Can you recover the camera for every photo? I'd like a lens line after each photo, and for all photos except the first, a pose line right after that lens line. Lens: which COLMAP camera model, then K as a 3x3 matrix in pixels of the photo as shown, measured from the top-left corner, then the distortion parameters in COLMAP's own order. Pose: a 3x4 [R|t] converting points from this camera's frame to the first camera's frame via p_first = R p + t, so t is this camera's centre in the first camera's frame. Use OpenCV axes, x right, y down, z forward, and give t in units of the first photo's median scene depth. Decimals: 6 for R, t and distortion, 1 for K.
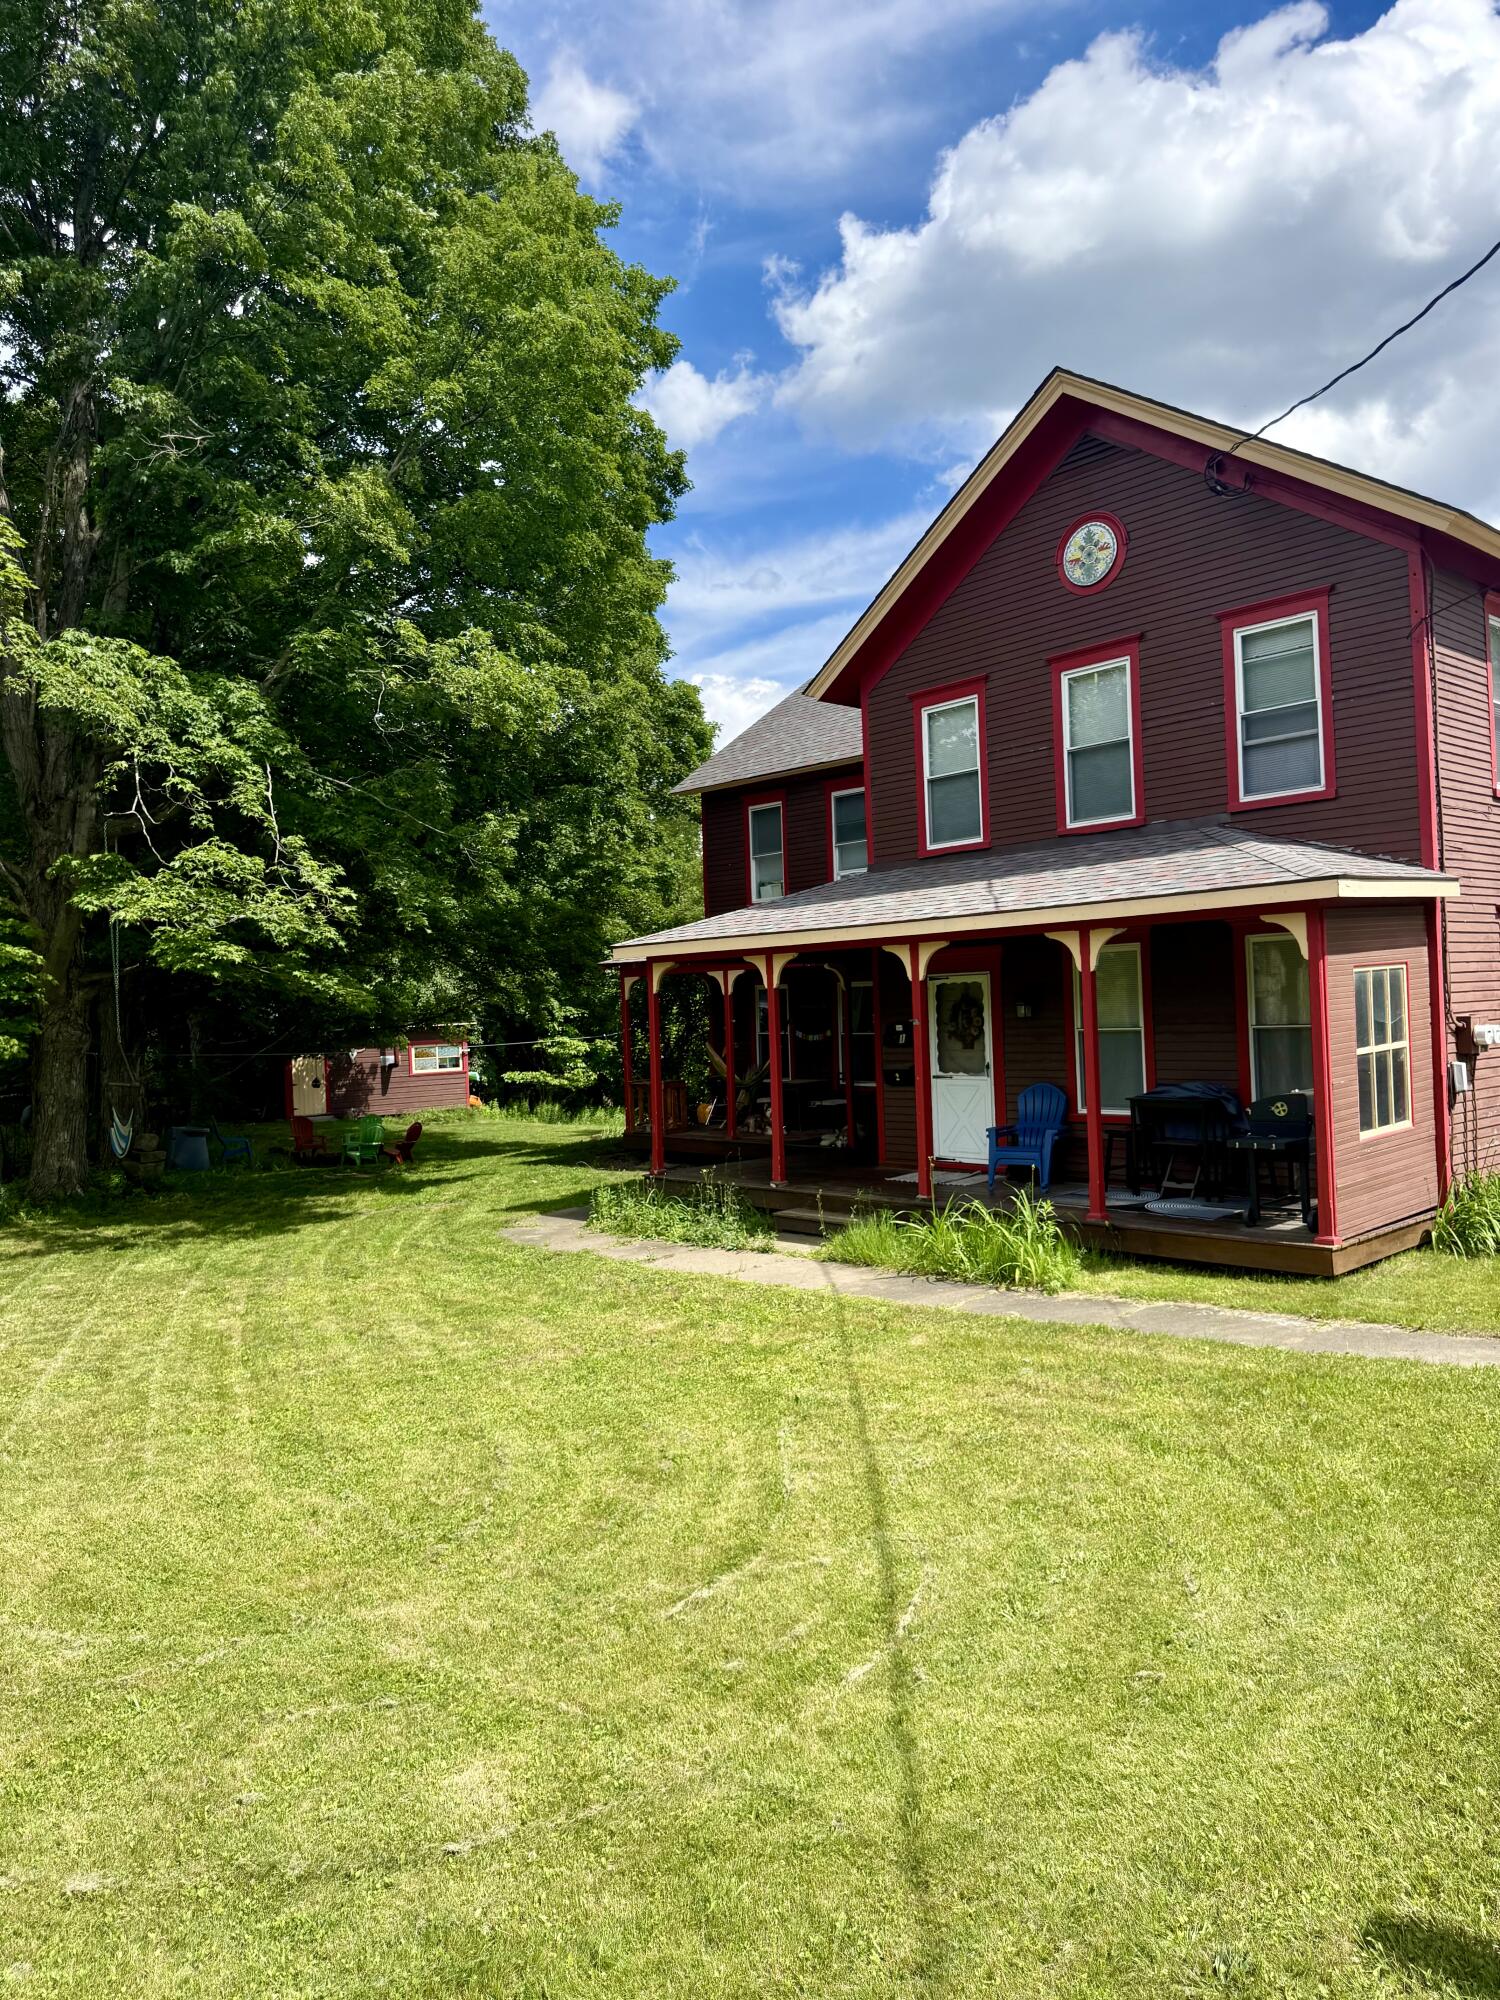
lens RADIAL K [[1401.3, 0, 759.0], [0, 1401.3, 1043.5], [0, 0, 1]] dist [0.048843, -0.118923]
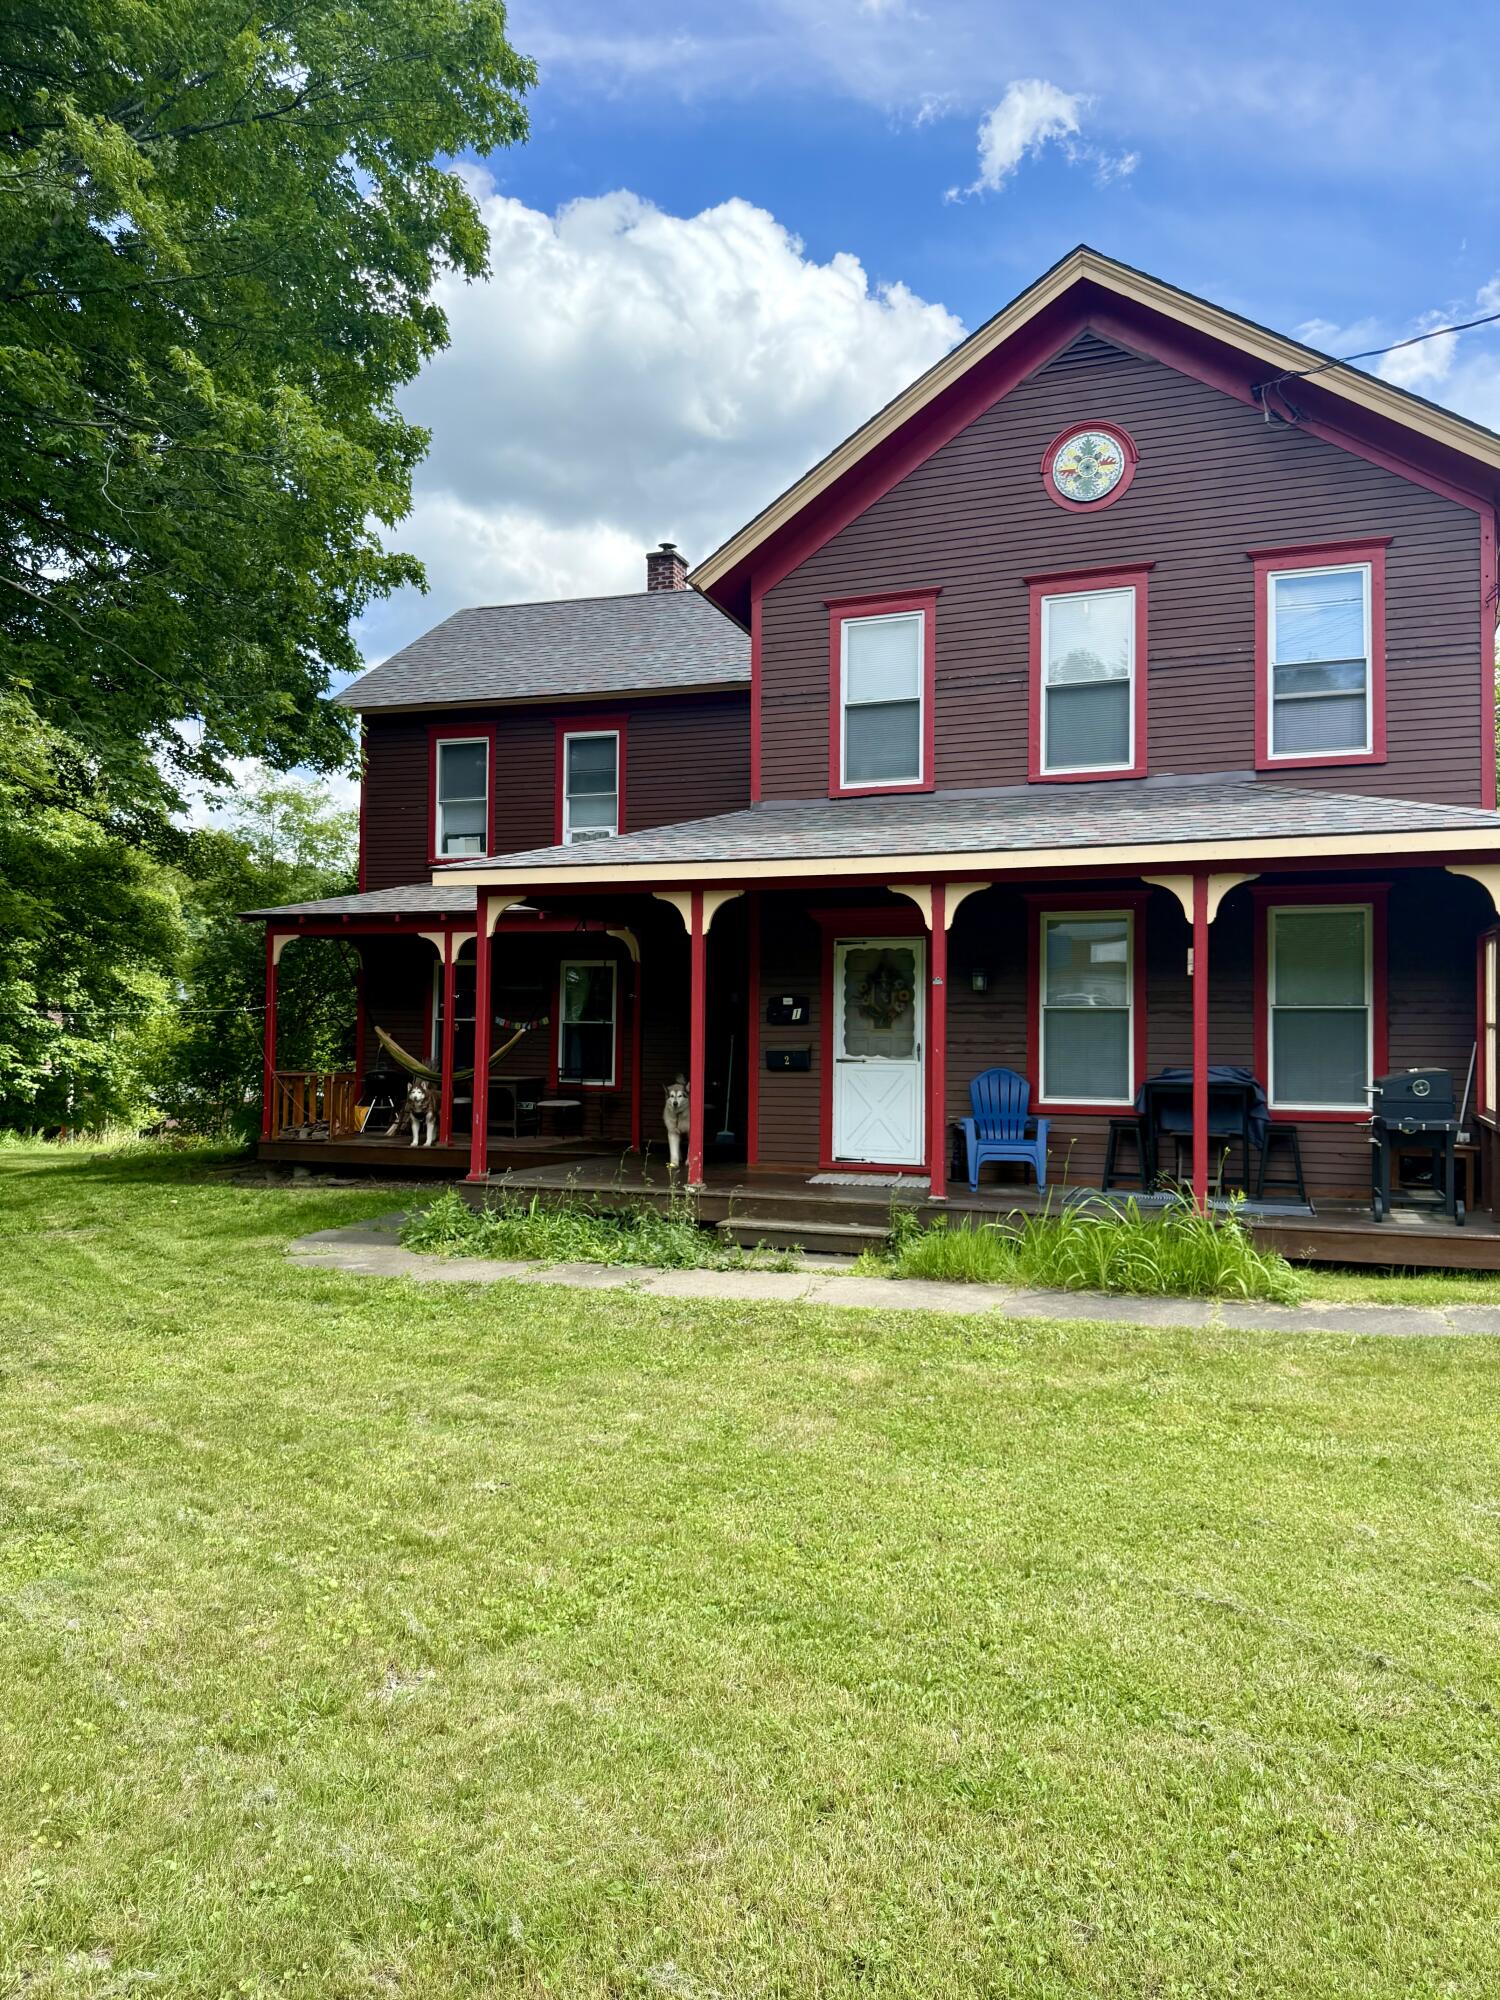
lens RADIAL K [[1401.3, 0, 759.0], [0, 1401.3, 1043.5], [0, 0, 1]] dist [0.048843, -0.118923]
pose [[0.887830, 0.042833, 0.458173, -0.361975], [-0.028509, 0.998866, -0.038136, 0.056683], [-0.459287, 0.020796, 0.888045, 0.343107]]
